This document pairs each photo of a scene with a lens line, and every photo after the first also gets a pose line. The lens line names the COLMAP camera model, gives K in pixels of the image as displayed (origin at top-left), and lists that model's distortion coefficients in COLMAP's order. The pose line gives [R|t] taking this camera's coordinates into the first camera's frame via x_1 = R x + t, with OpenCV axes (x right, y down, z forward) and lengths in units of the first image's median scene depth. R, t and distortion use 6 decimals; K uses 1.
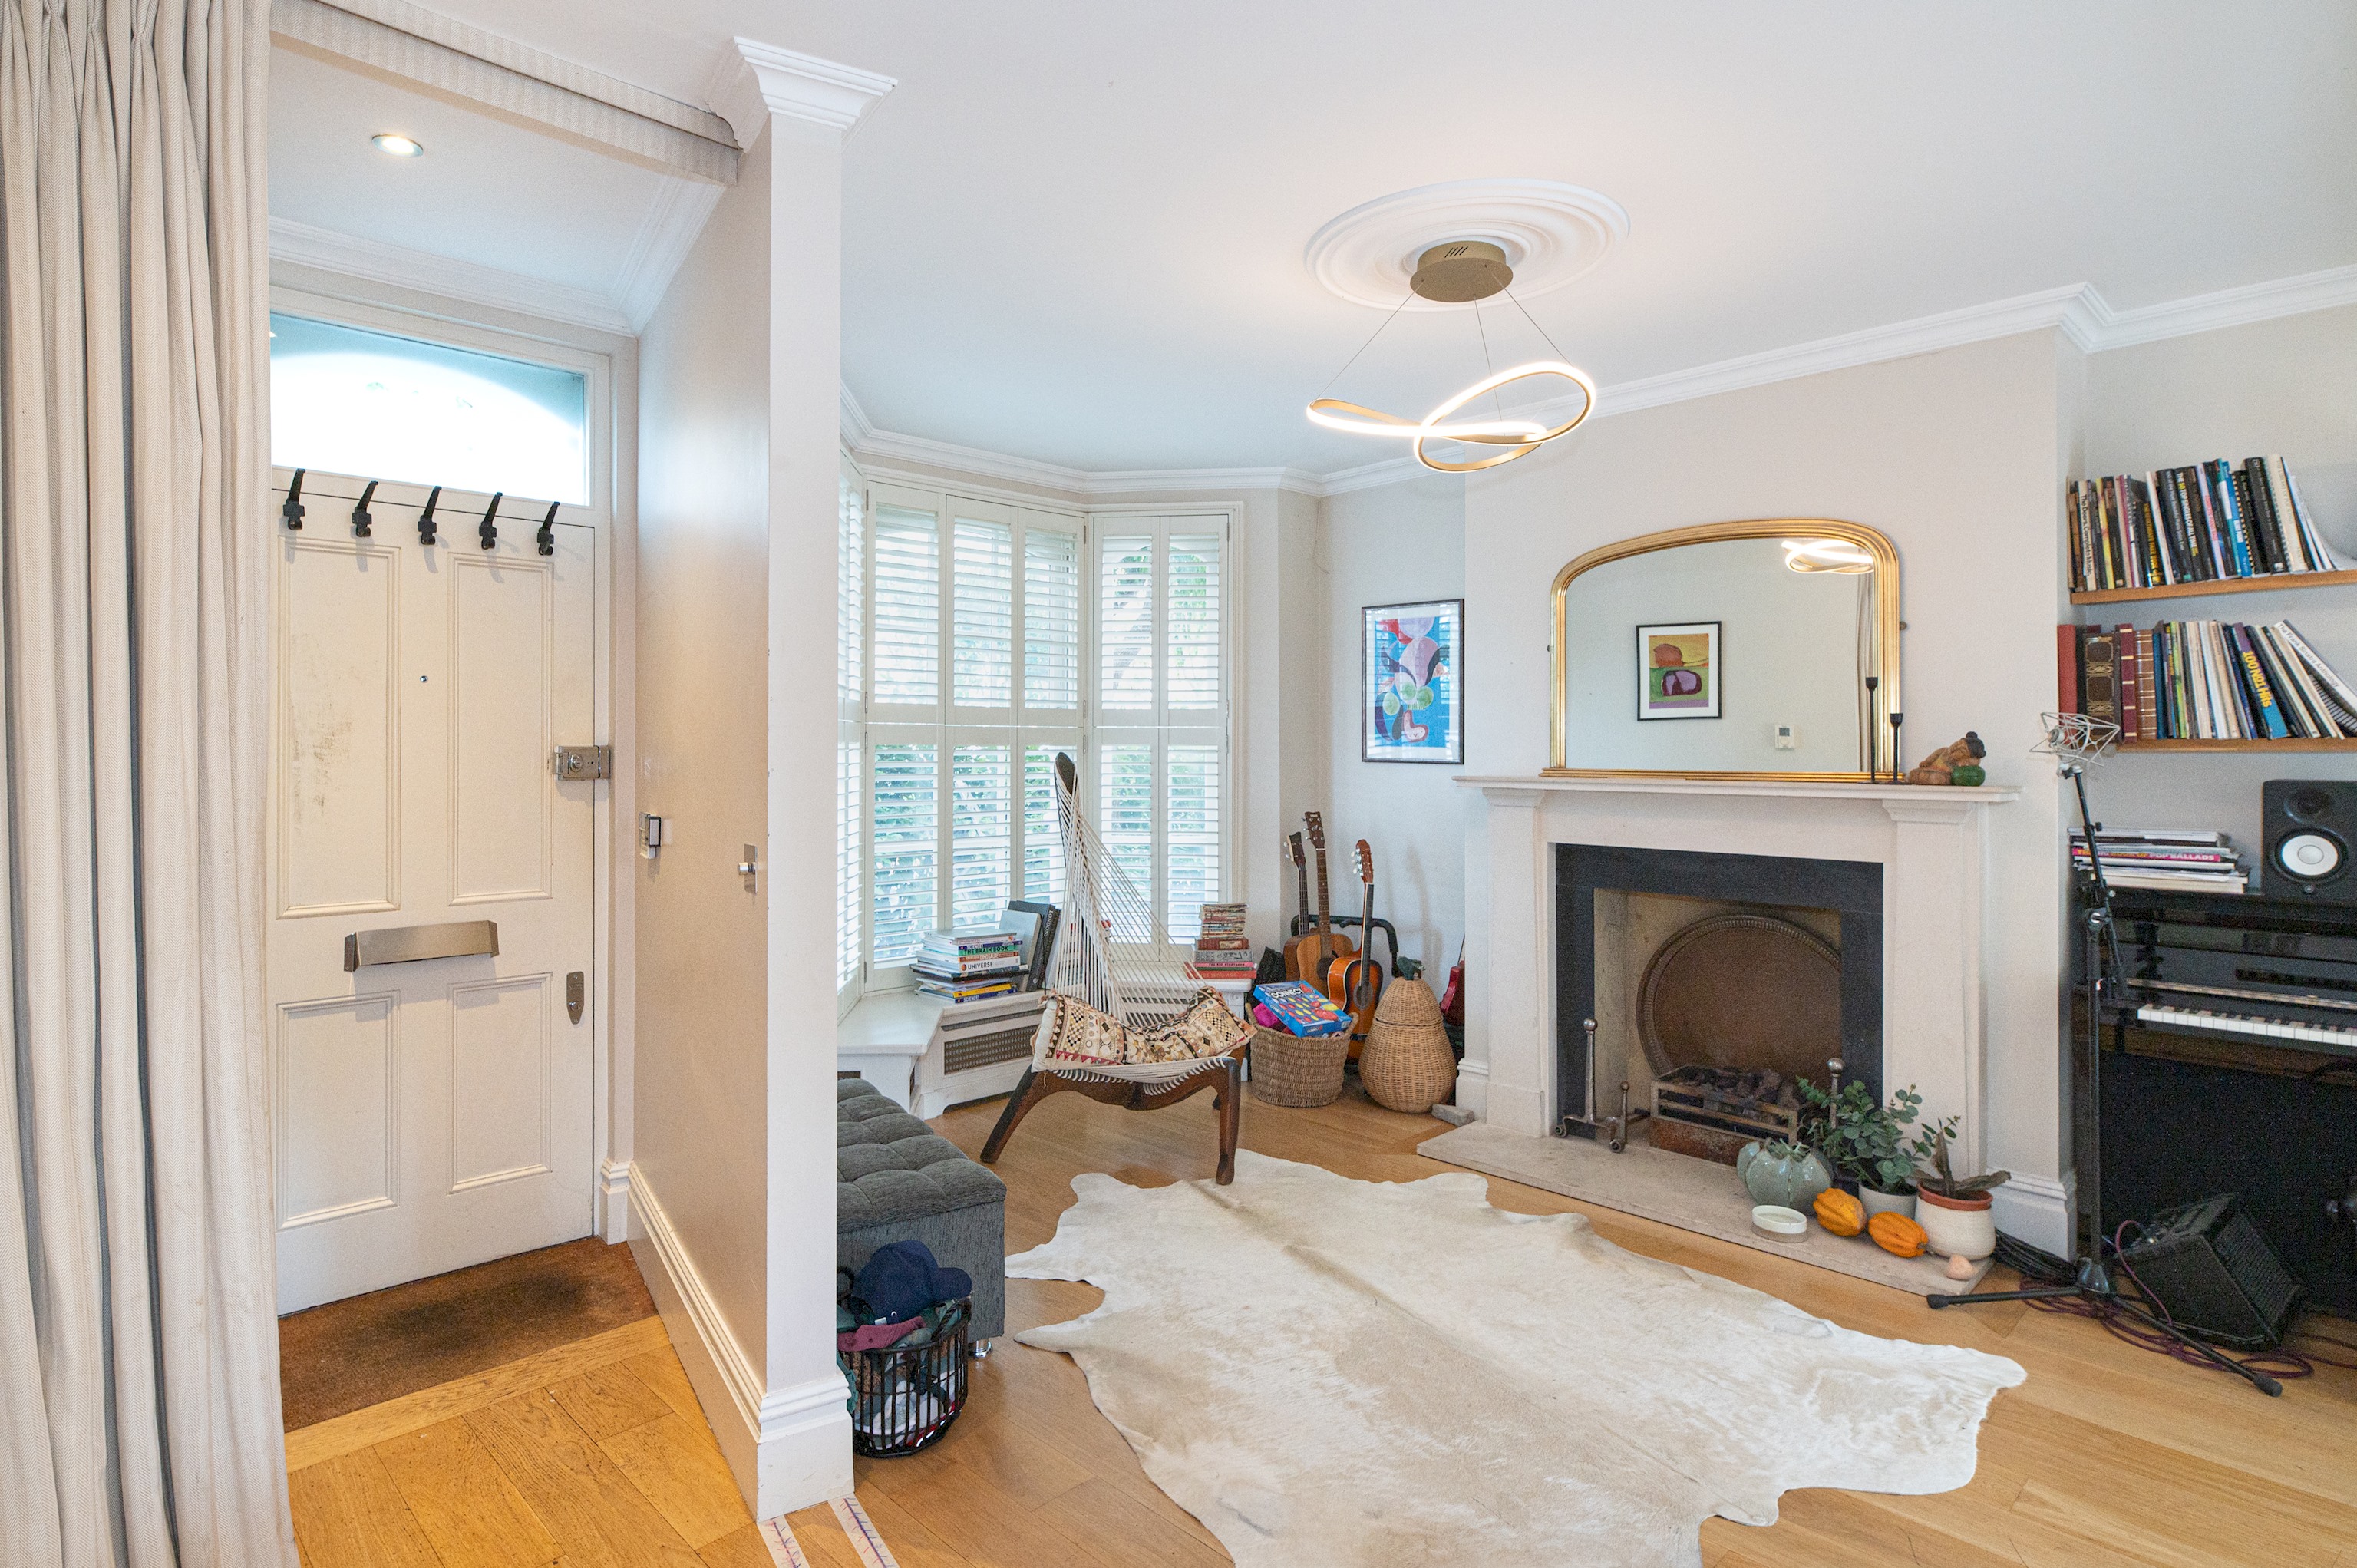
lens RADIAL K [[1233.7, 0, 1125.8], [0, 1233.7, 740.8], [0, 0, 1]] dist [-0.000508, -0.000073]
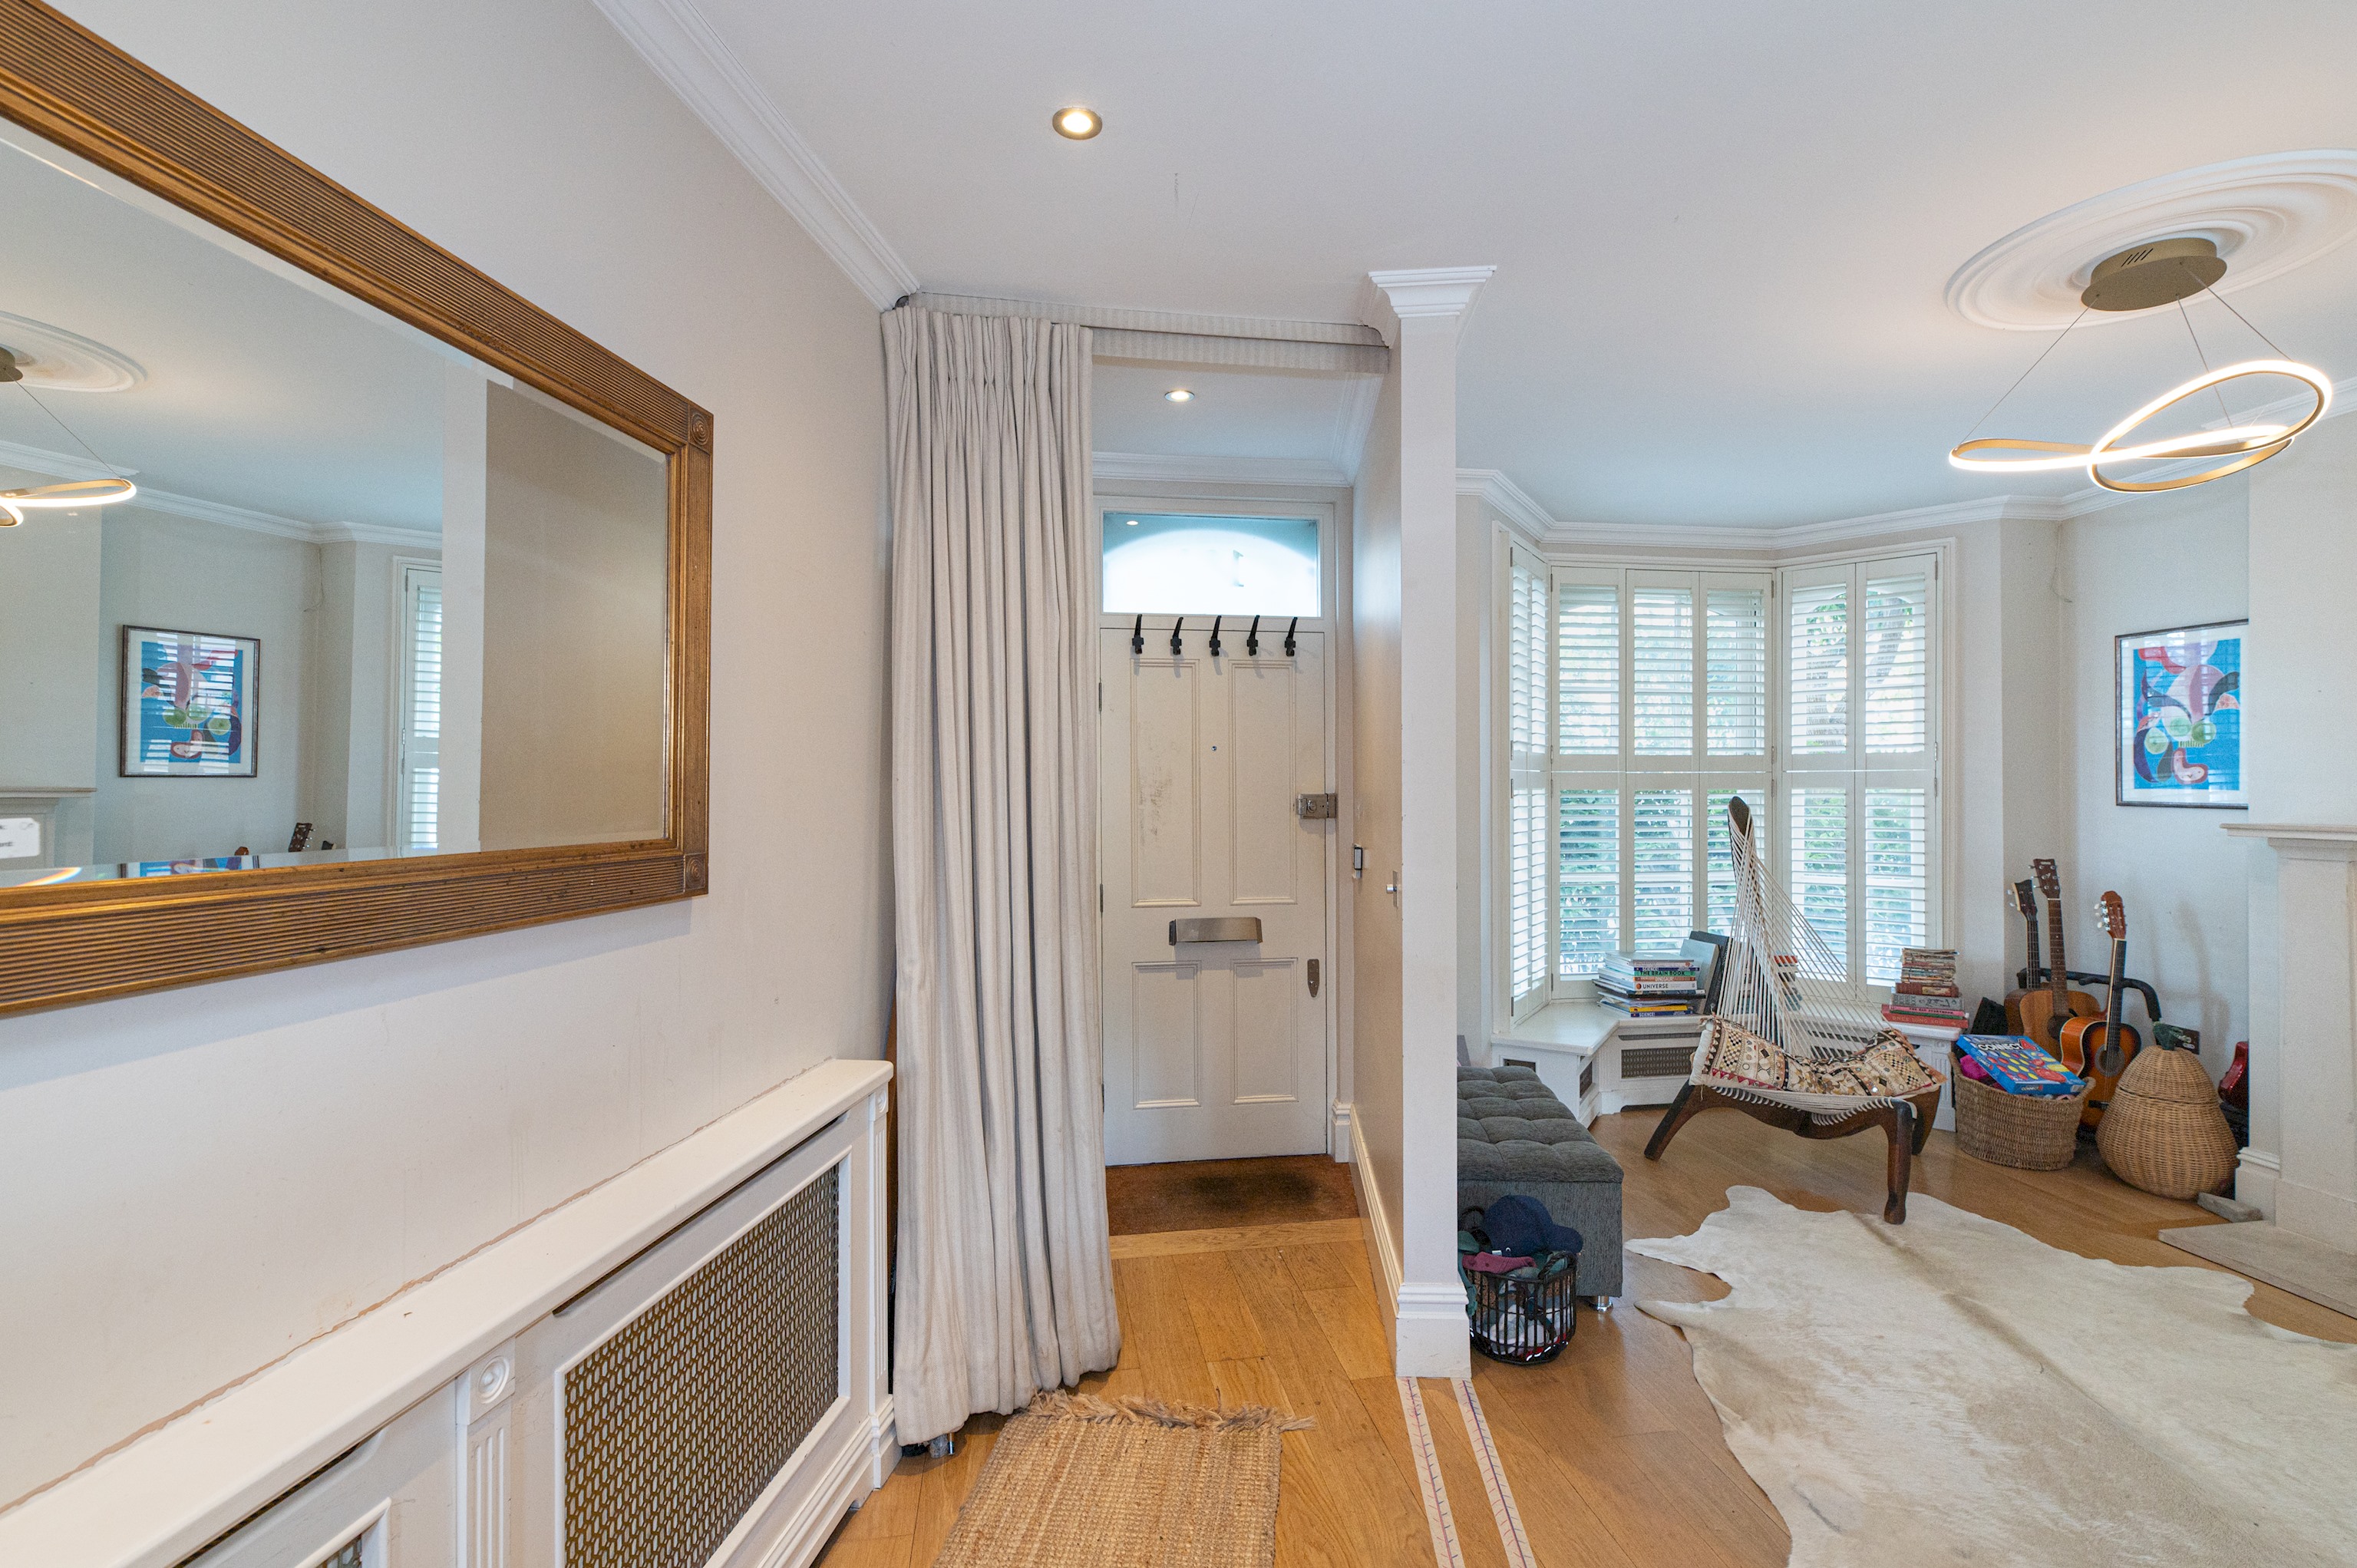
lens RADIAL K [[1064.4, 0, 1203.3], [0, 1064.4, 791.3], [0, 0, 1]] dist [0.000830, -0.000036]
pose [[0.829601, -0.003593, -0.558345, 0.111620], [0.008846, 0.999938, 0.006709, -0.007502], [0.558286, -0.010505, 0.829582, -0.045299]]
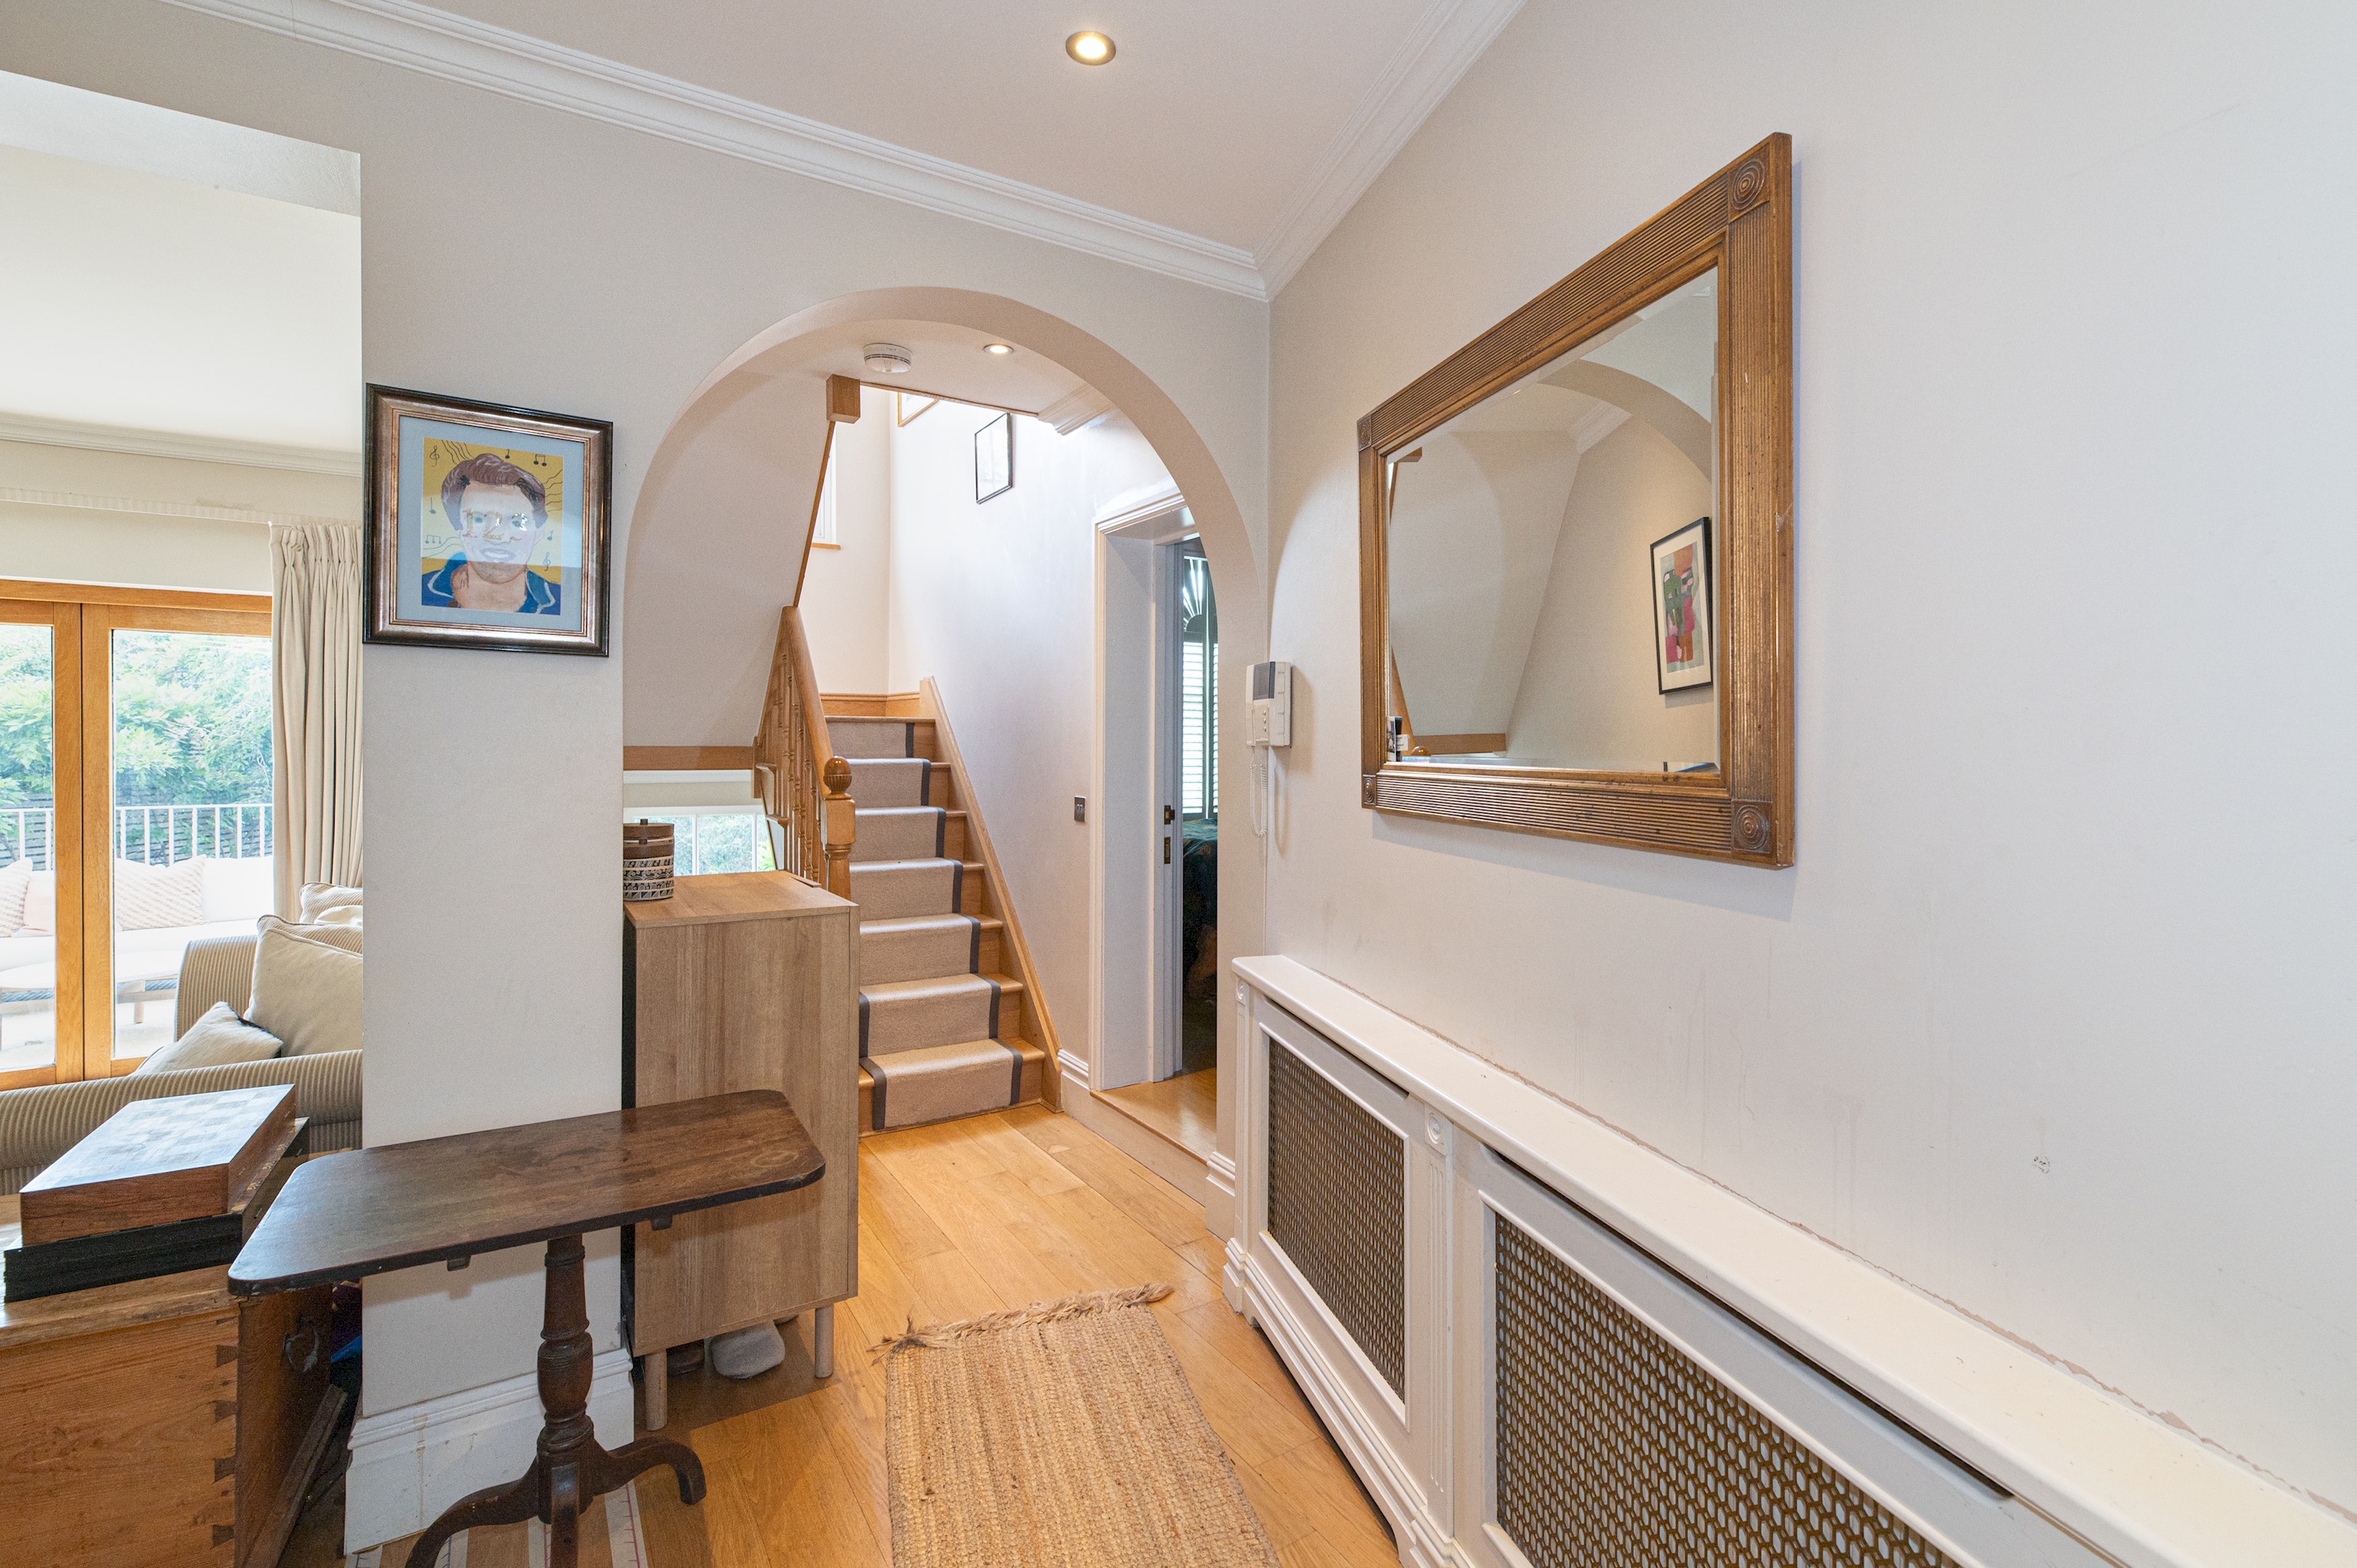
lens RADIAL K [[1089.6, 0, 1245.9], [0, 1089.6, 756.2], [0, 0, 1]] dist [-0.000865, -0.000413]
pose [[-0.986968, -0.006495, 0.160785, -0.259969], [-0.005909, 0.999974, 0.004124, 0.008070], [-0.160808, 0.003120, -0.986981, 0.612512]]
